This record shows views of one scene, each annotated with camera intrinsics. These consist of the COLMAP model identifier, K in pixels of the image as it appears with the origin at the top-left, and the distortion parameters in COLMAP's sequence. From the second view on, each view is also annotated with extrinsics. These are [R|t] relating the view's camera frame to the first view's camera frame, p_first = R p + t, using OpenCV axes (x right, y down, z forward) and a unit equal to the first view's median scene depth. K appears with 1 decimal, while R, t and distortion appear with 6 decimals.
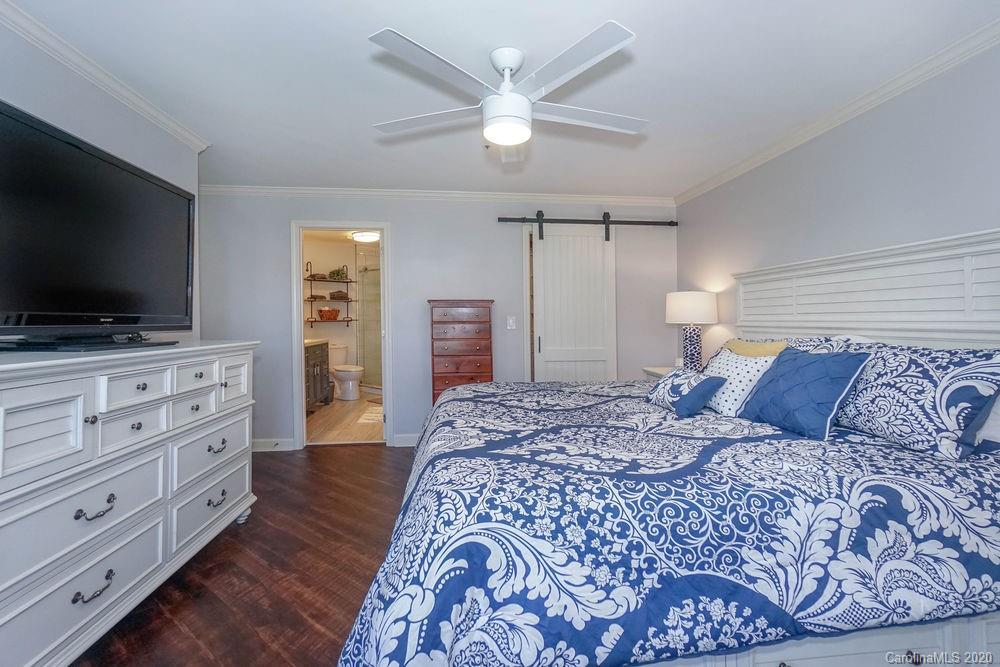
lens RADIAL K [[418.0, 0, 487.0], [0, 418.0, 308.1], [0, 0, 1]] dist [-0.005465, 0.000329]
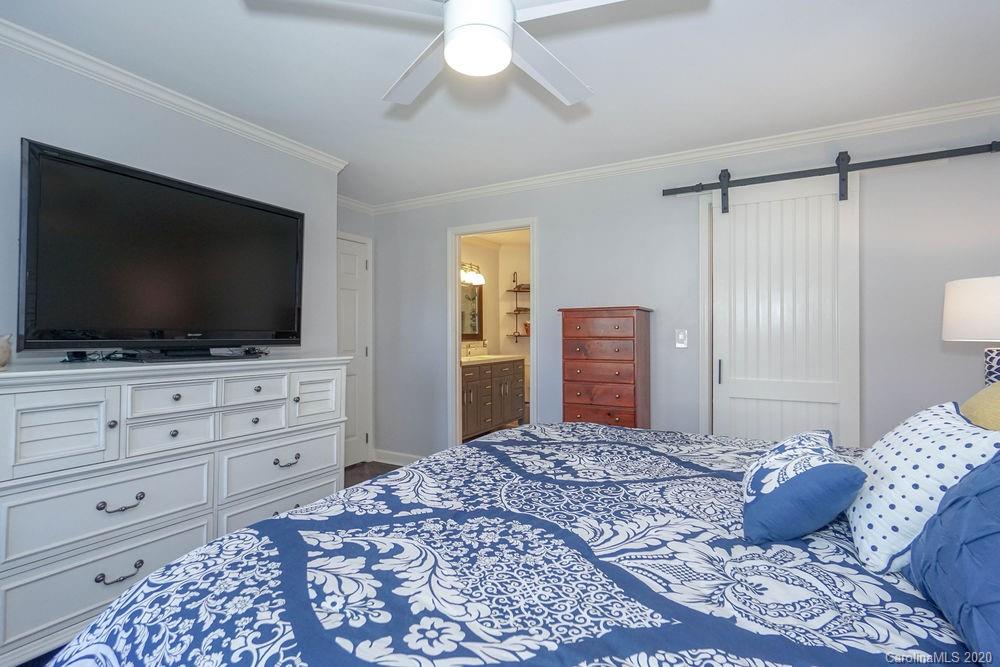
lens RADIAL K [[473.6, 0, 514.5], [0, 473.6, 330.6], [0, 0, 1]] dist [-0.003008, 0.001083]
pose [[0.850294, -0.003831, -0.526295, 0.654442], [0.013993, 0.999785, 0.015330, 0.013615], [0.526123, -0.020400, 0.850164, 0.508299]]
